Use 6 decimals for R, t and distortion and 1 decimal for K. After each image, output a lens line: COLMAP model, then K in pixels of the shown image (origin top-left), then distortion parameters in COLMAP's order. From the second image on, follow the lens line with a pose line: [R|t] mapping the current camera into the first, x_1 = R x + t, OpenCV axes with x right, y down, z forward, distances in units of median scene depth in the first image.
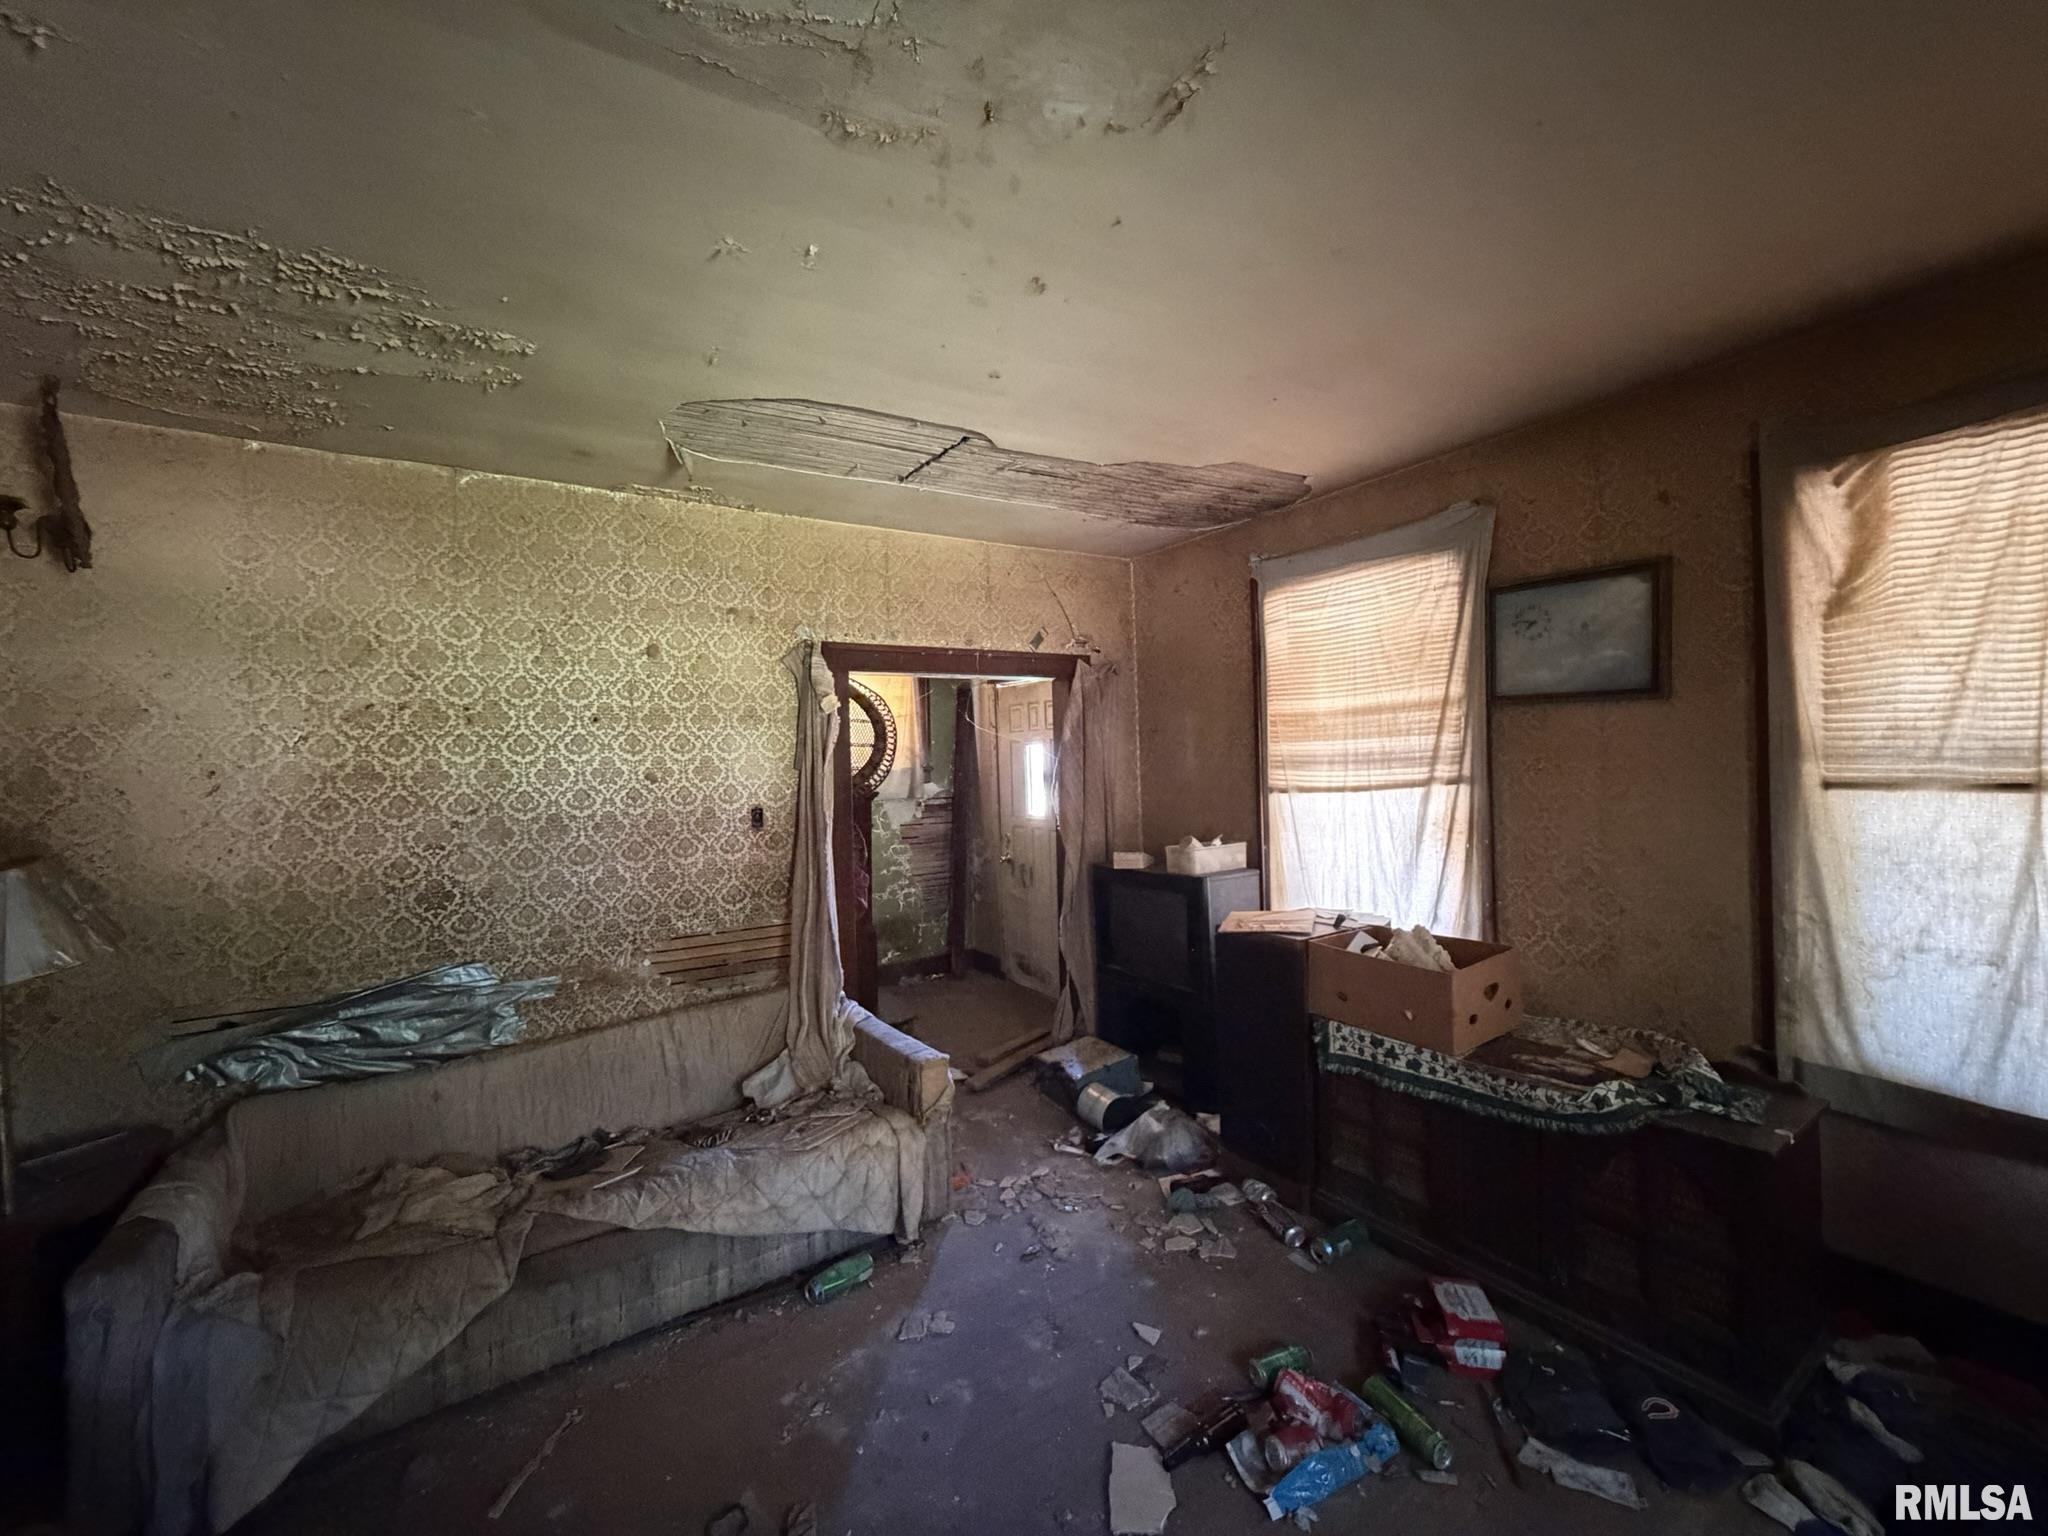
lens RADIAL K [[815.6, 0, 1027.5], [0, 815.6, 764.7], [0, 0, 1]] dist [-0.000176, 0.000508]
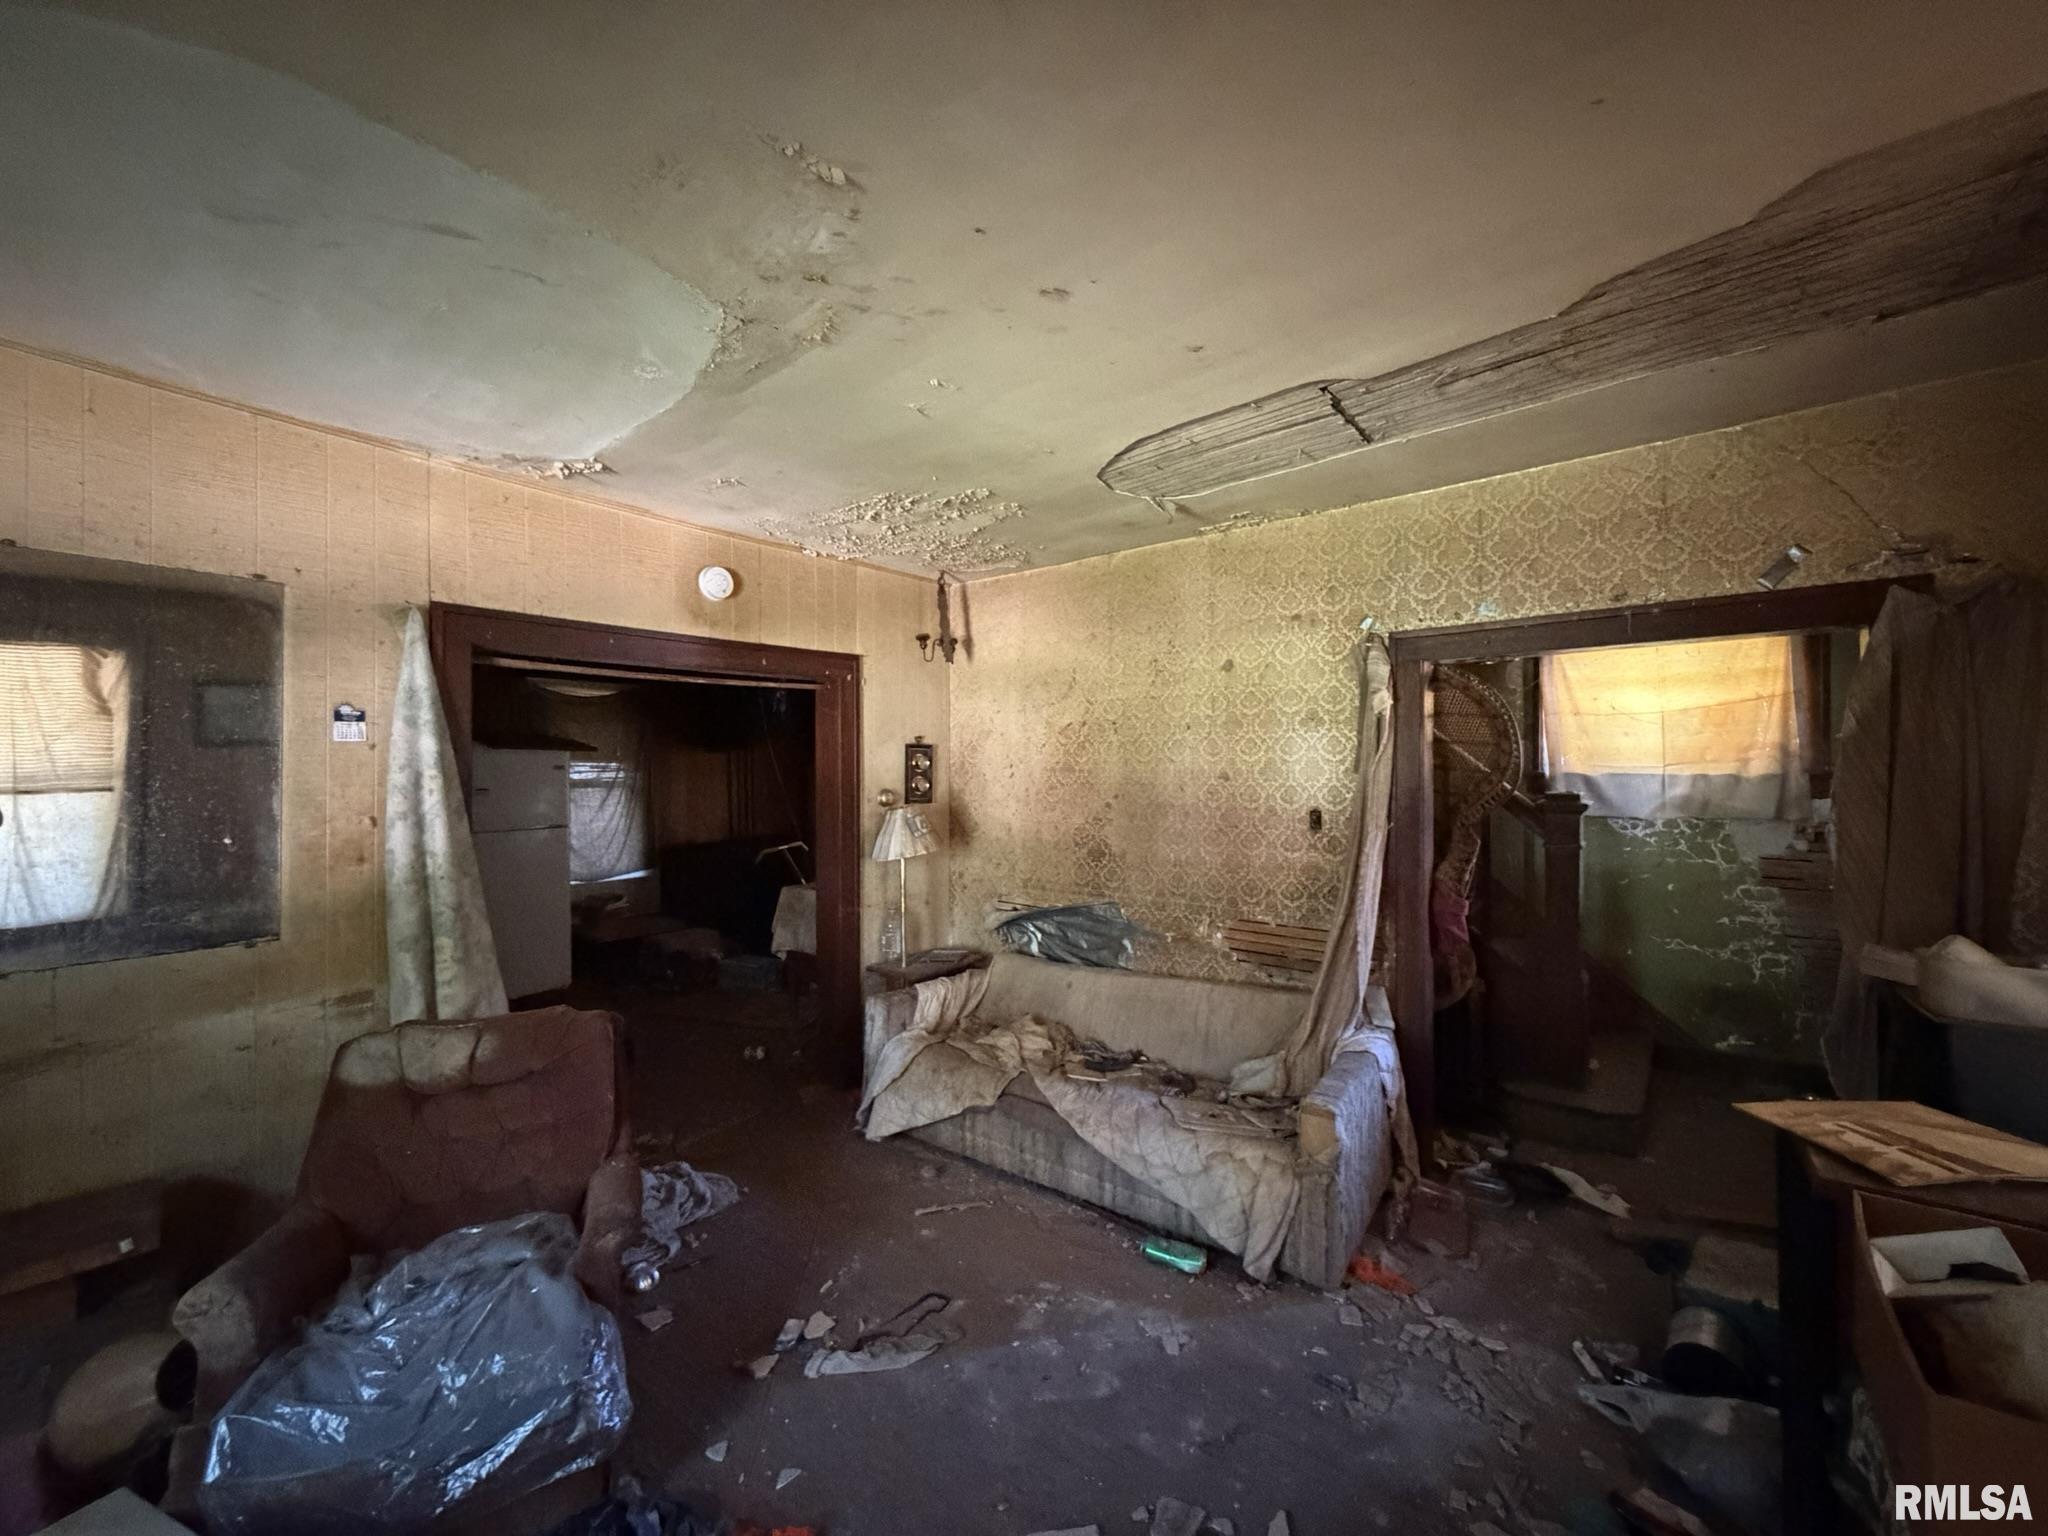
lens RADIAL K [[815.6, 0, 1034.2], [0, 815.6, 765.2], [0, 0, 1]] dist [-0.000176, 0.000508]
pose [[0.318826, 0.019814, -0.947606, 0.569884], [-0.009309, 0.999799, 0.017773, -0.018731], [0.947768, 0.003154, 0.318946, 0.396689]]
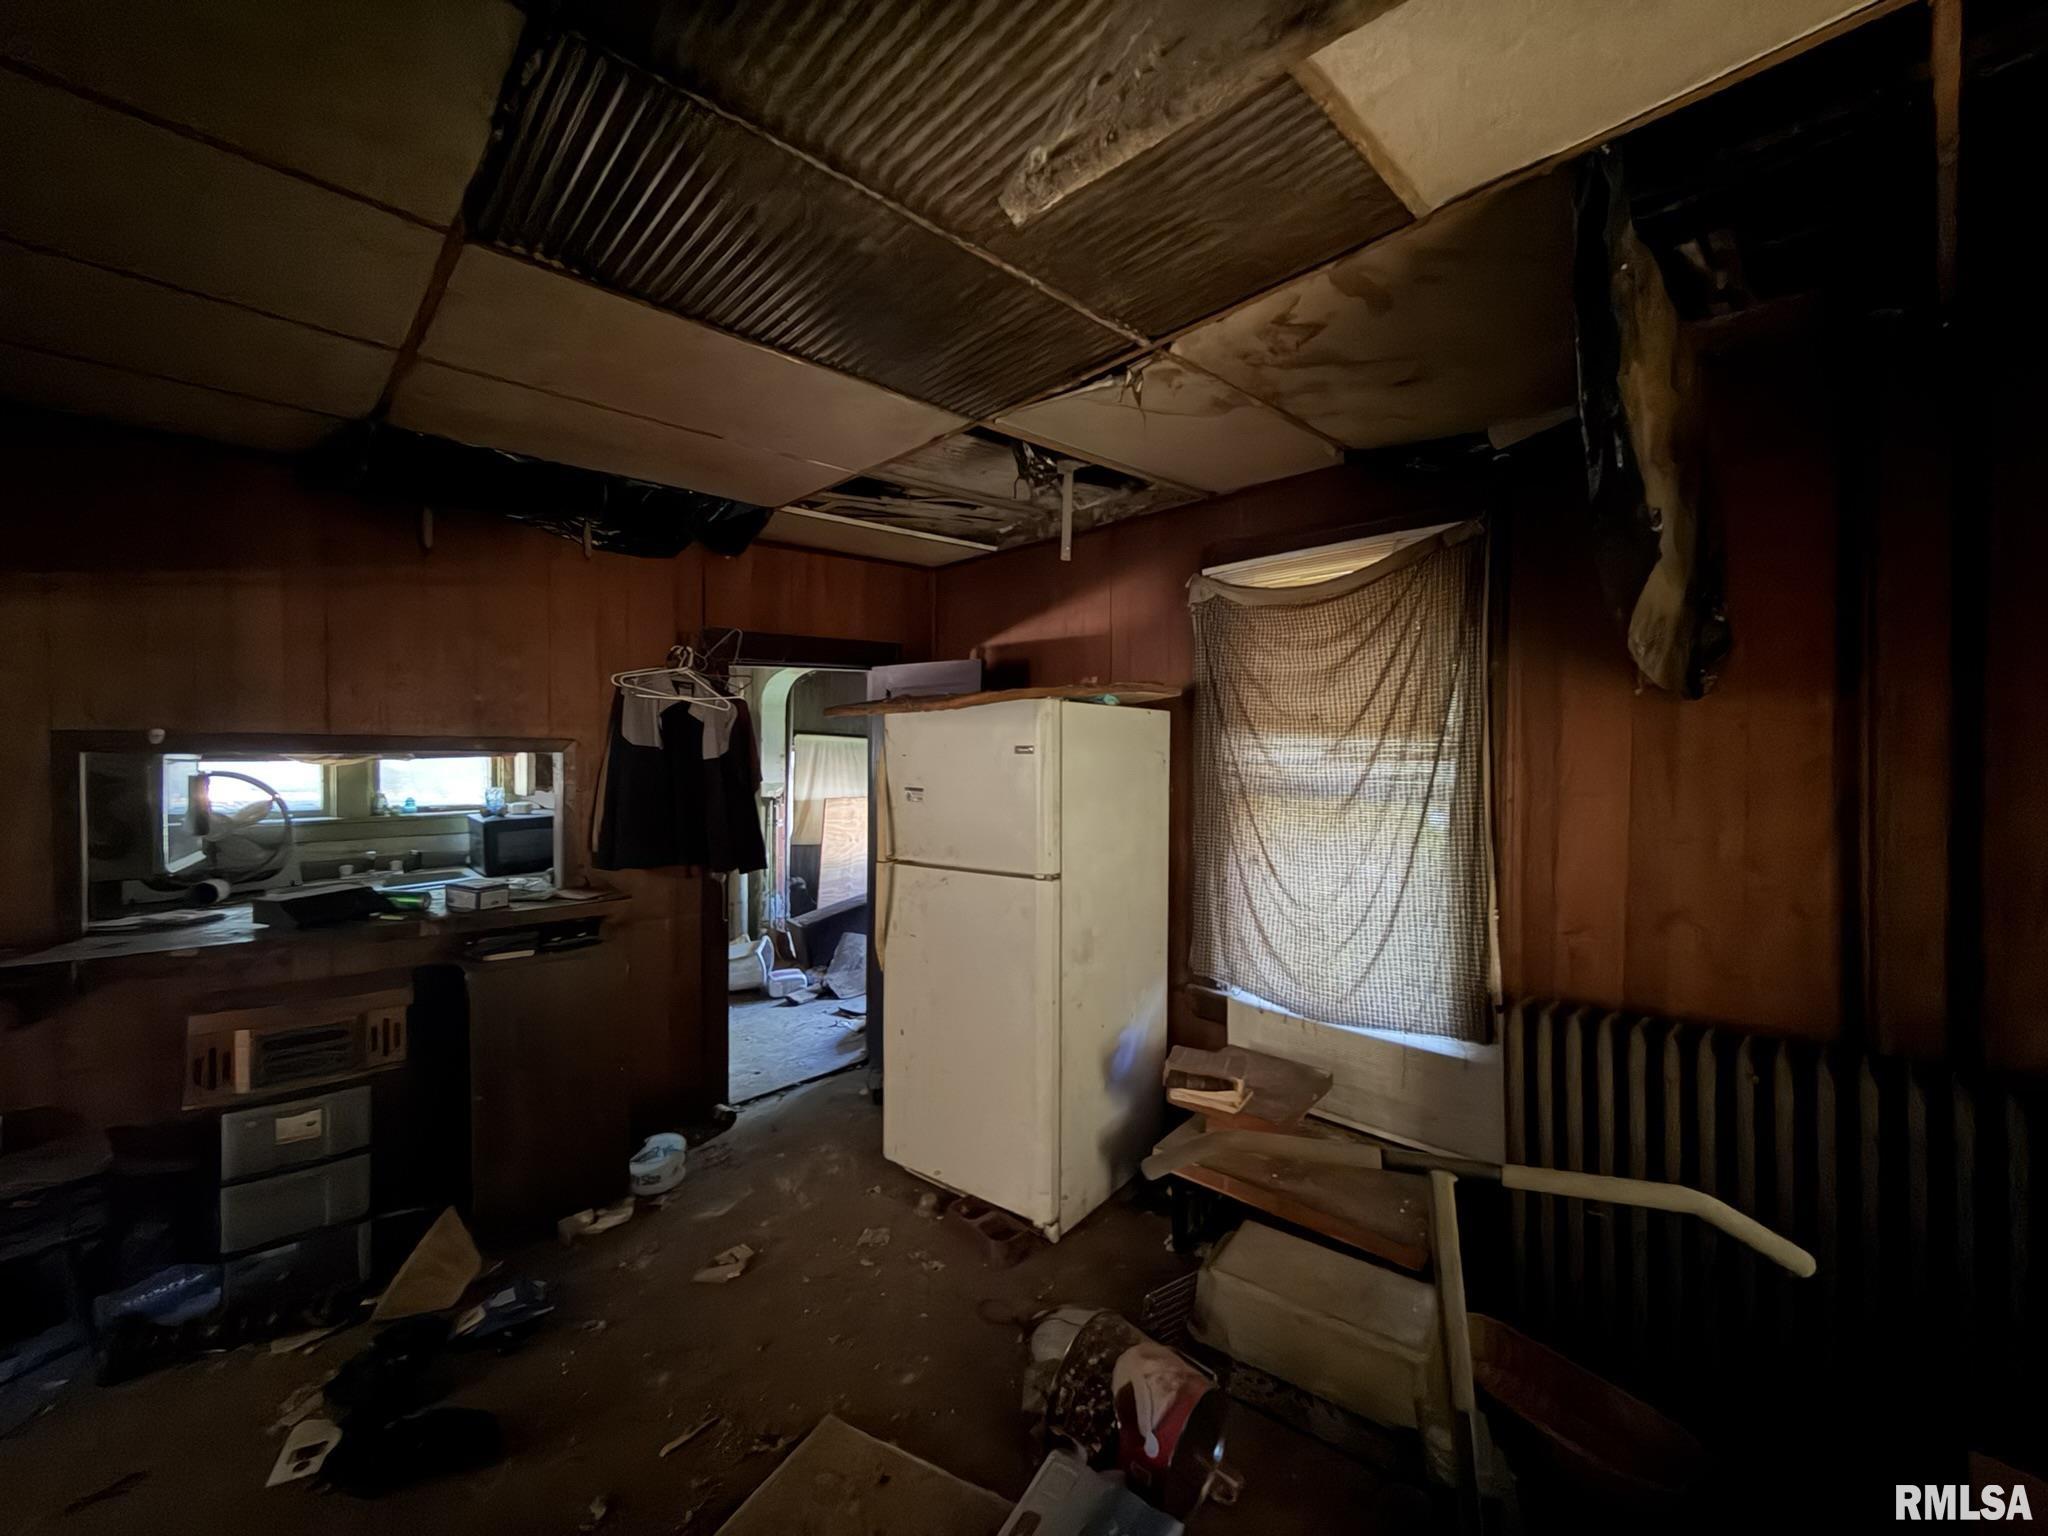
lens RADIAL K [[815.6, 0, 1021.3], [0, 815.6, 765.4], [0, 0, 1]] dist [-0.000176, 0.000508]
pose [[-0.986090, 0.023003, -0.164612, -1.392830], [0.019558, 0.999555, 0.022519, 0.026728], [0.165056, 0.018986, -0.986101, 0.815357]]
